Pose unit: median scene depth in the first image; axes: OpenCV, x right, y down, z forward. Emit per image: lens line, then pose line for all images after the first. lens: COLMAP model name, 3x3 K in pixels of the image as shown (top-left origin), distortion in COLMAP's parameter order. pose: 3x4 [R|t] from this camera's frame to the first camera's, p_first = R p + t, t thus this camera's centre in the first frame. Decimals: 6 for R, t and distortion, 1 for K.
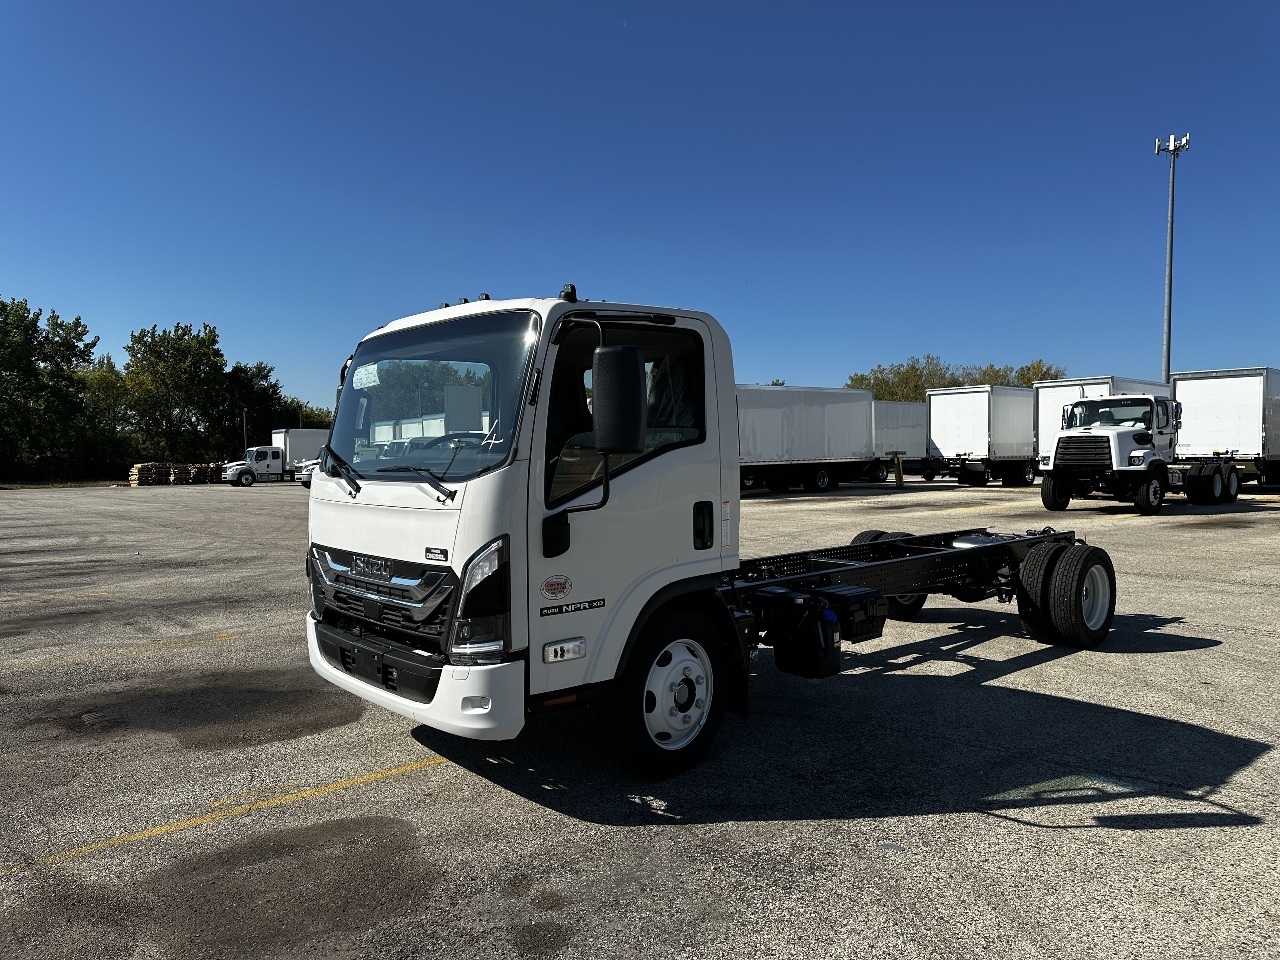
lens RADIAL K [[957.4, 0, 642.0], [0, 957.4, 475.1], [0, 0, 1]] dist [0.006759, -0.000571]
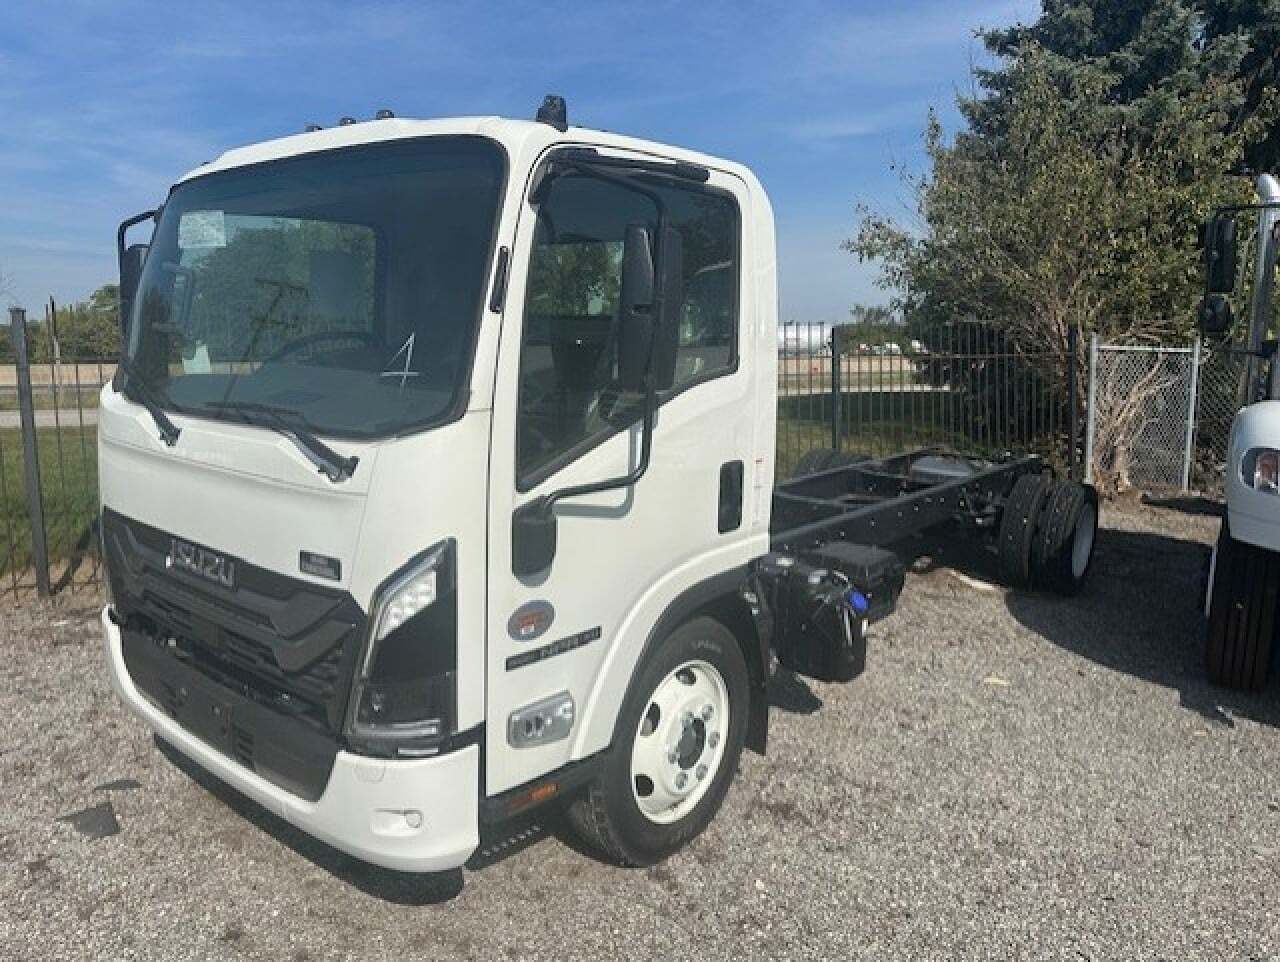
lens RADIAL K [[957.4, 0, 637.7], [0, 957.4, 487.4], [0, 0, 1]] dist [0.006759, -0.000571]
pose [[0.988096, 0.009094, 0.153572, -0.101167], [-0.030259, 0.990240, 0.136048, -0.042562], [-0.150836, -0.139075, 0.978727, 0.363307]]
